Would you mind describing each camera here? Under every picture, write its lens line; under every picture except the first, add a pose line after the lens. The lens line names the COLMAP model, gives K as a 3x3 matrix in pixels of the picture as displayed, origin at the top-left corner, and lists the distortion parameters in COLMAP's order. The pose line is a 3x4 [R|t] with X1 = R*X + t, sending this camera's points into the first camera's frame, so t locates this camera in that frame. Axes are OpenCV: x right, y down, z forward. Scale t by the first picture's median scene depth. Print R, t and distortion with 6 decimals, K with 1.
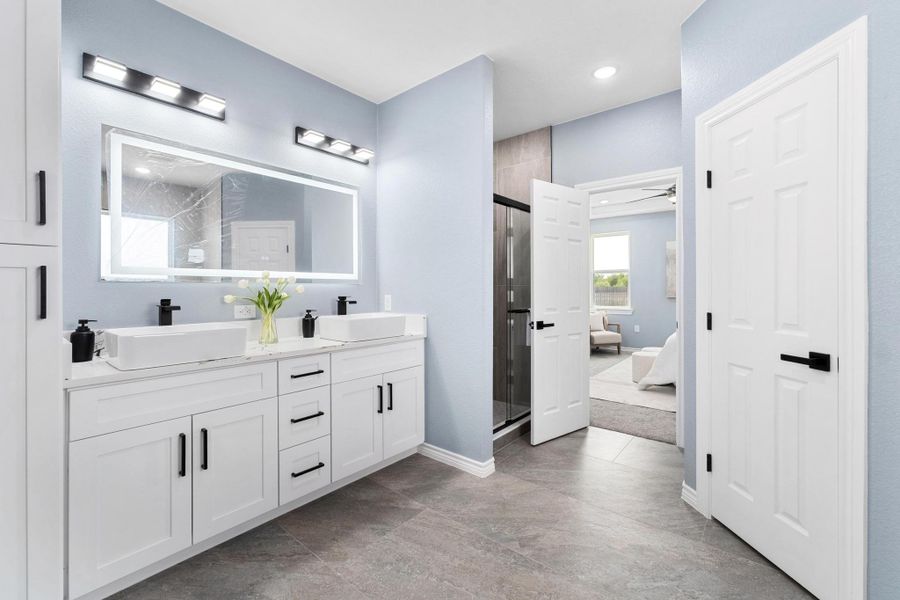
lens RADIAL K [[383.3, 0, 453.9], [0, 383.3, 285.6], [0, 0, 1]] dist [0.000923, 0.000156]
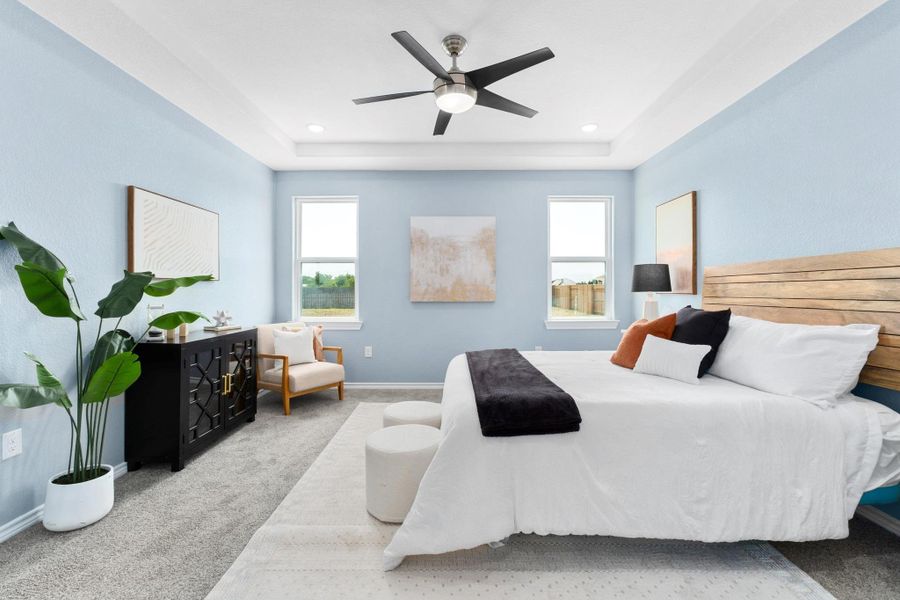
lens RADIAL K [[383.3, 0, 453.9], [0, 383.3, 285.6], [0, 0, 1]] dist [0.000923, 0.000156]
pose [[0.776924, 0.006099, 0.629565, 0.385330], [-0.005547, 0.999981, -0.002842, 0.010557], [-0.629570, -0.001284, 0.776943, 0.858635]]
